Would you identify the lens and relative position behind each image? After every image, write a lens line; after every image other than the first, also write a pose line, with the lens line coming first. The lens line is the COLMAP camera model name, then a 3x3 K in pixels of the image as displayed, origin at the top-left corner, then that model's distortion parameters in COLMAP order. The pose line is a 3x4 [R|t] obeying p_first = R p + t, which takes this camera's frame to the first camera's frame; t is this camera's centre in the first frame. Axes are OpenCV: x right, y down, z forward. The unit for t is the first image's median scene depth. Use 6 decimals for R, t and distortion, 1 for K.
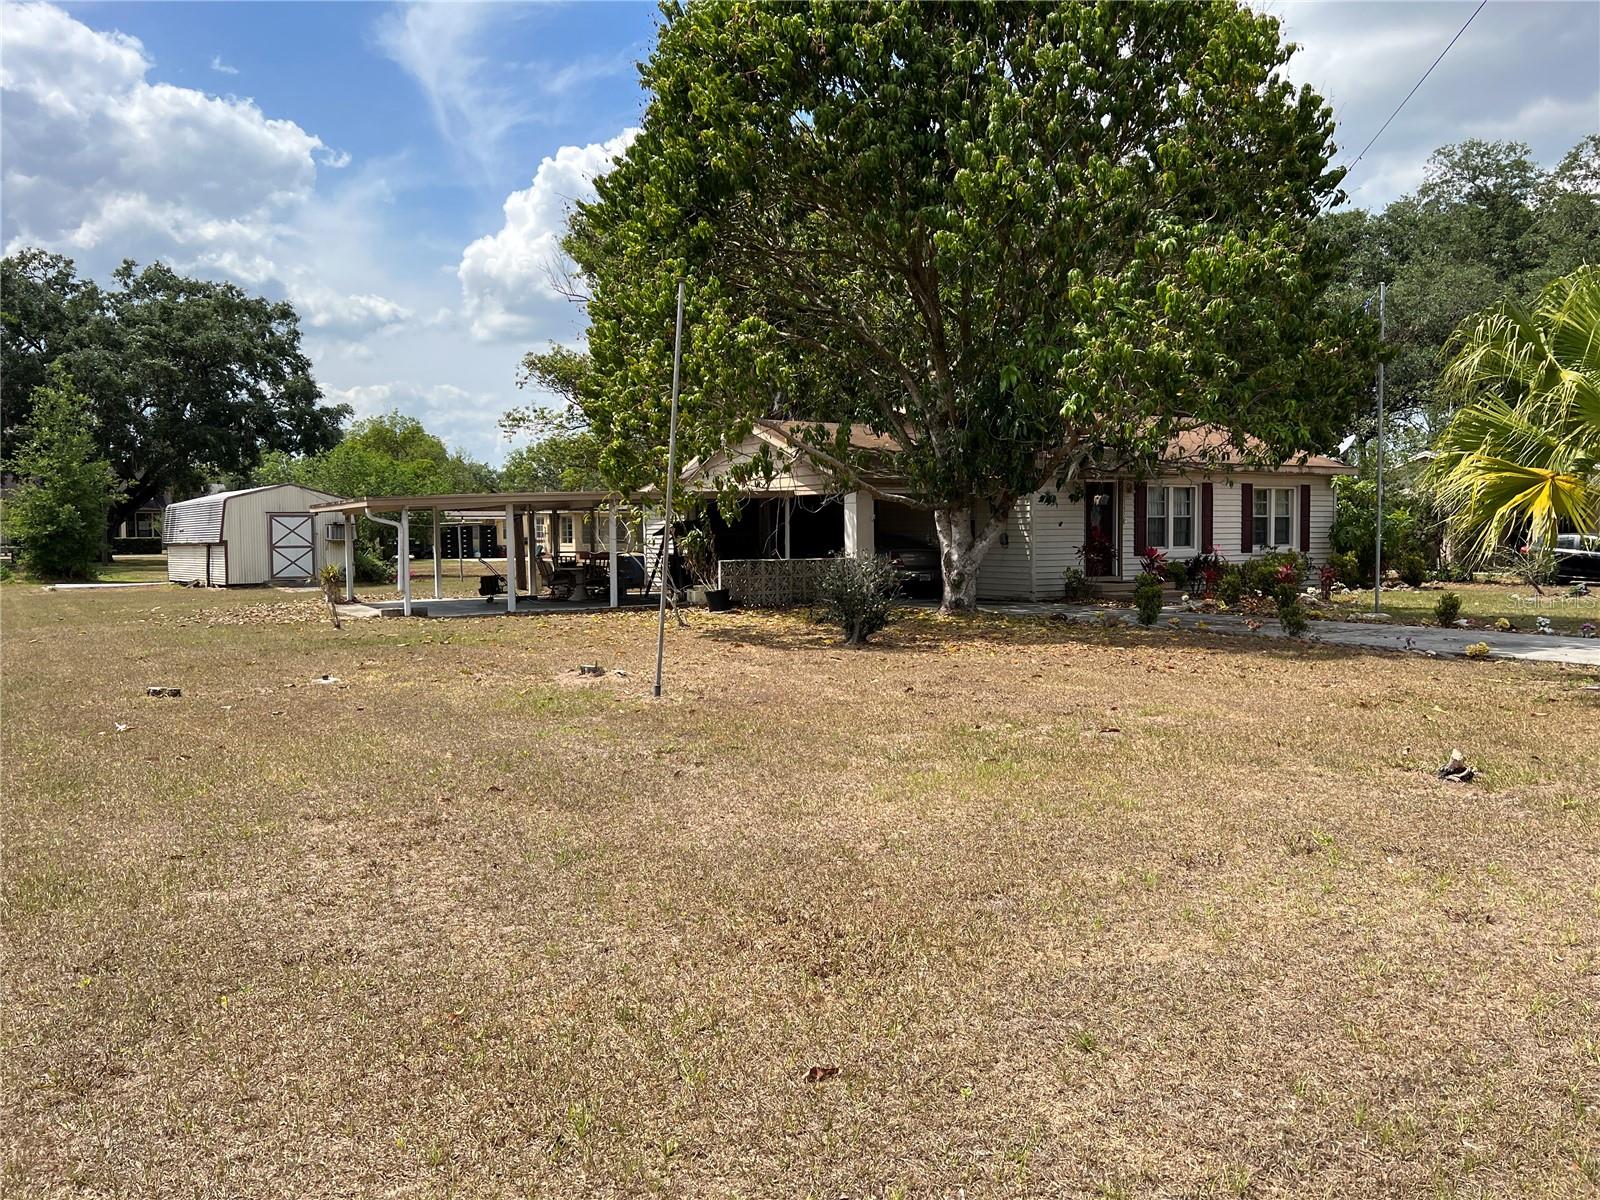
lens RADIAL K [[1321.1, 0, 800.0], [0, 1321.1, 600.0], [0, 0, 1]] dist [0.007496, 0.001430]
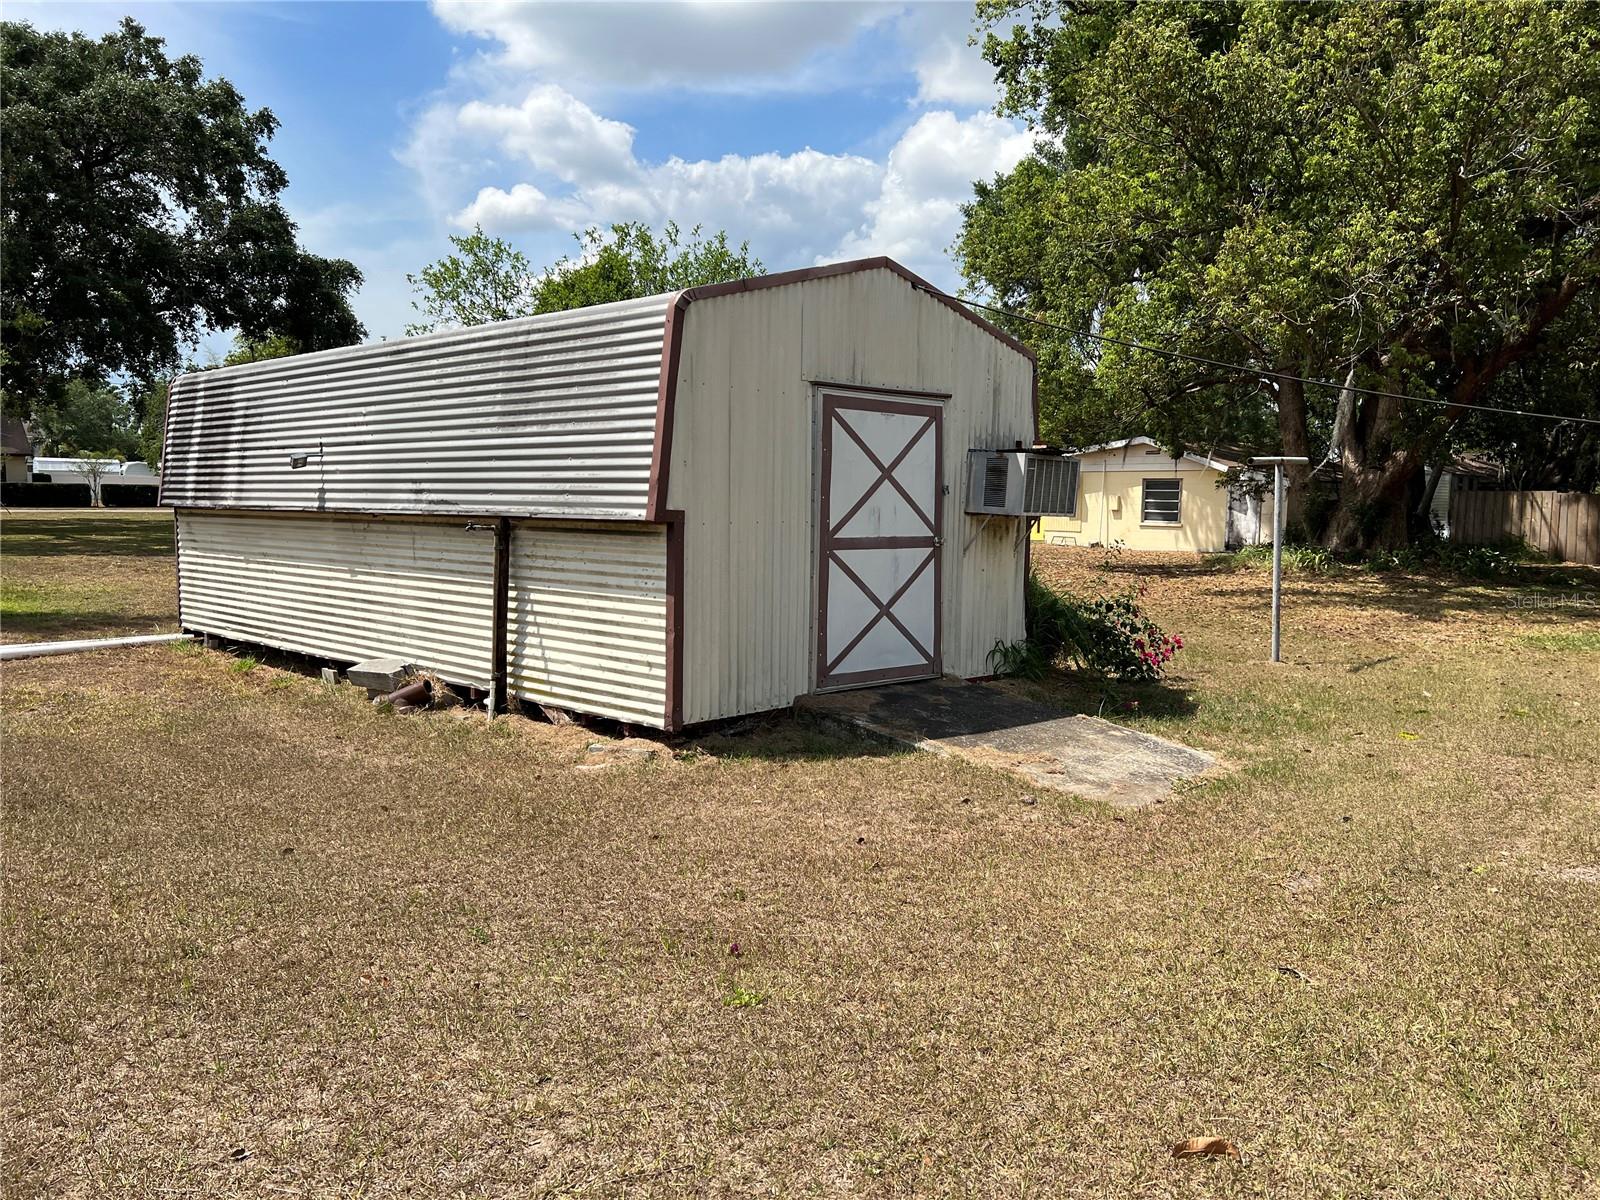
lens RADIAL K [[1220.6, 0, 800.0], [0, 1220.6, 600.0], [0, 0, 1]] dist [-0.001185, -0.001536]
pose [[0.984935, 0.010021, 0.172637, -0.438274], [-0.016473, 0.999217, 0.035977, -0.037822], [-0.172141, -0.038279, 0.984328, 0.798122]]
